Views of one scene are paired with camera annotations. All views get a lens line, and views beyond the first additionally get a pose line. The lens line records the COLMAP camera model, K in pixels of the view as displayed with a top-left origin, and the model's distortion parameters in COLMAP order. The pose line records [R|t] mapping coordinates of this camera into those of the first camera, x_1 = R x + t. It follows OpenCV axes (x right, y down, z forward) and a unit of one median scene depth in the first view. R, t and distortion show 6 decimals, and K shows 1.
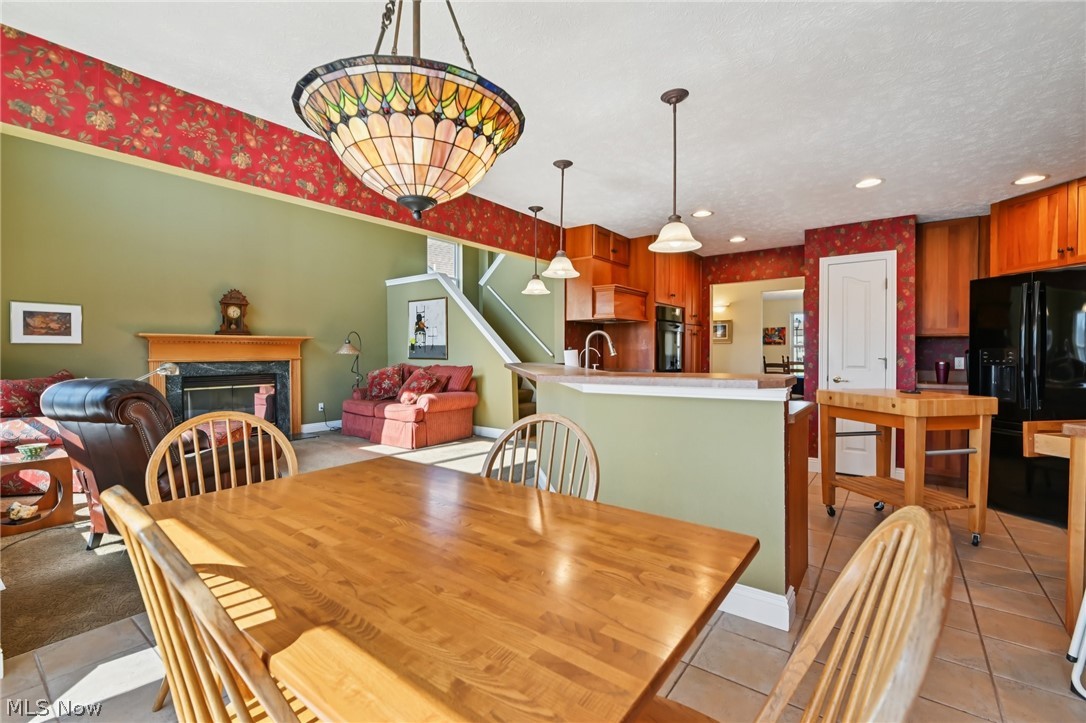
lens RADIAL K [[463.1, 0, 544.5], [0, 463.1, 358.1], [0, 0, 1]] dist [-0.003583, -0.002262]
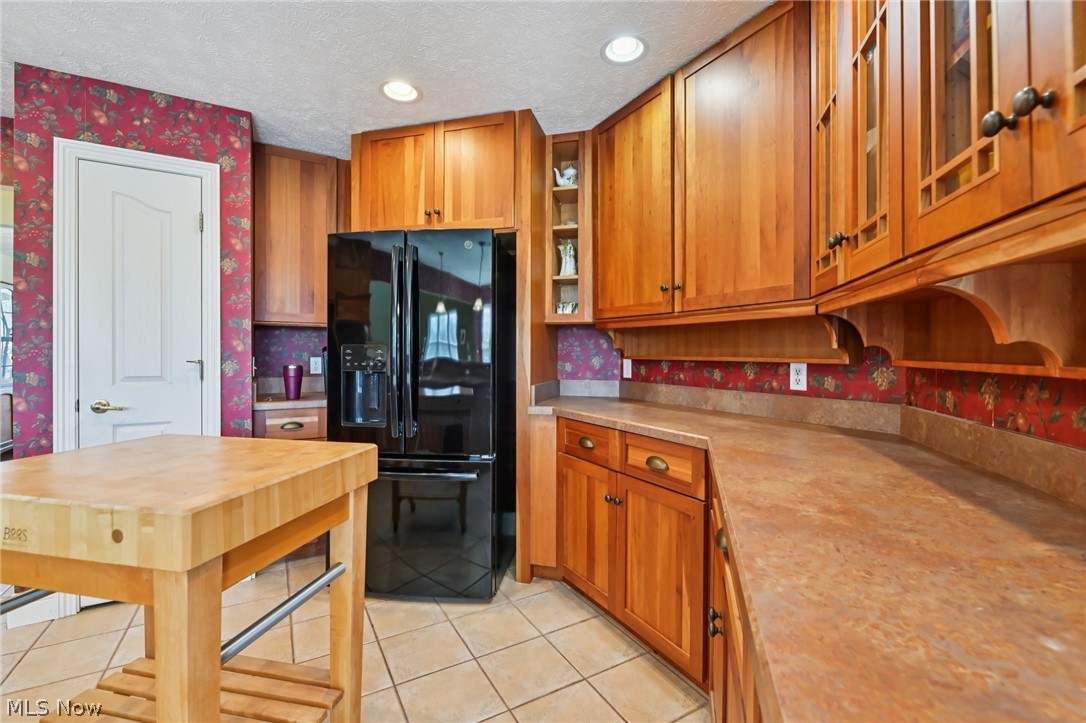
lens RADIAL K [[463.1, 0, 543.7], [0, 463.1, 354.8], [0, 0, 1]] dist [-0.003583, -0.002262]
pose [[0.379253, -0.003449, 0.925286, 0.339820], [0.008940, 0.999960, 0.000063, -0.001627], [-0.925250, 0.008248, 0.379269, 0.368866]]
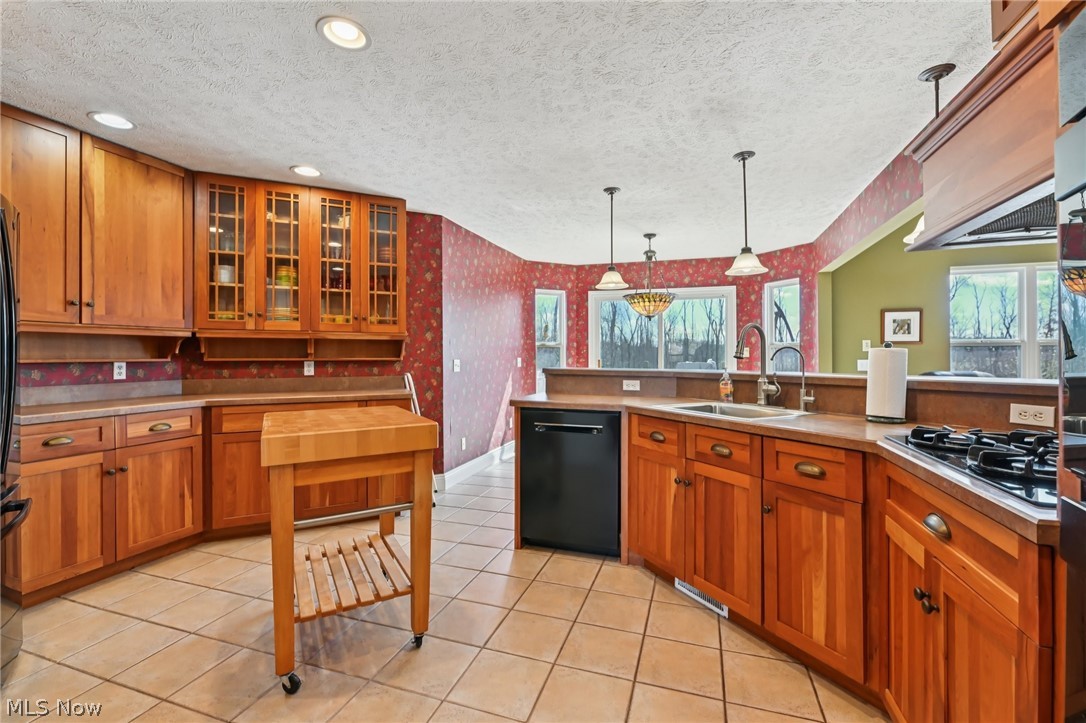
lens RADIAL K [[463.1, 0, 542.8], [0, 463.1, 357.7], [0, 0, 1]] dist [-0.003583, -0.002262]
pose [[-0.948385, 0.005659, -0.317070, 0.445944], [-0.000563, 0.999809, 0.019530, -0.010998], [0.317120, 0.018700, -0.948201, 1.095586]]
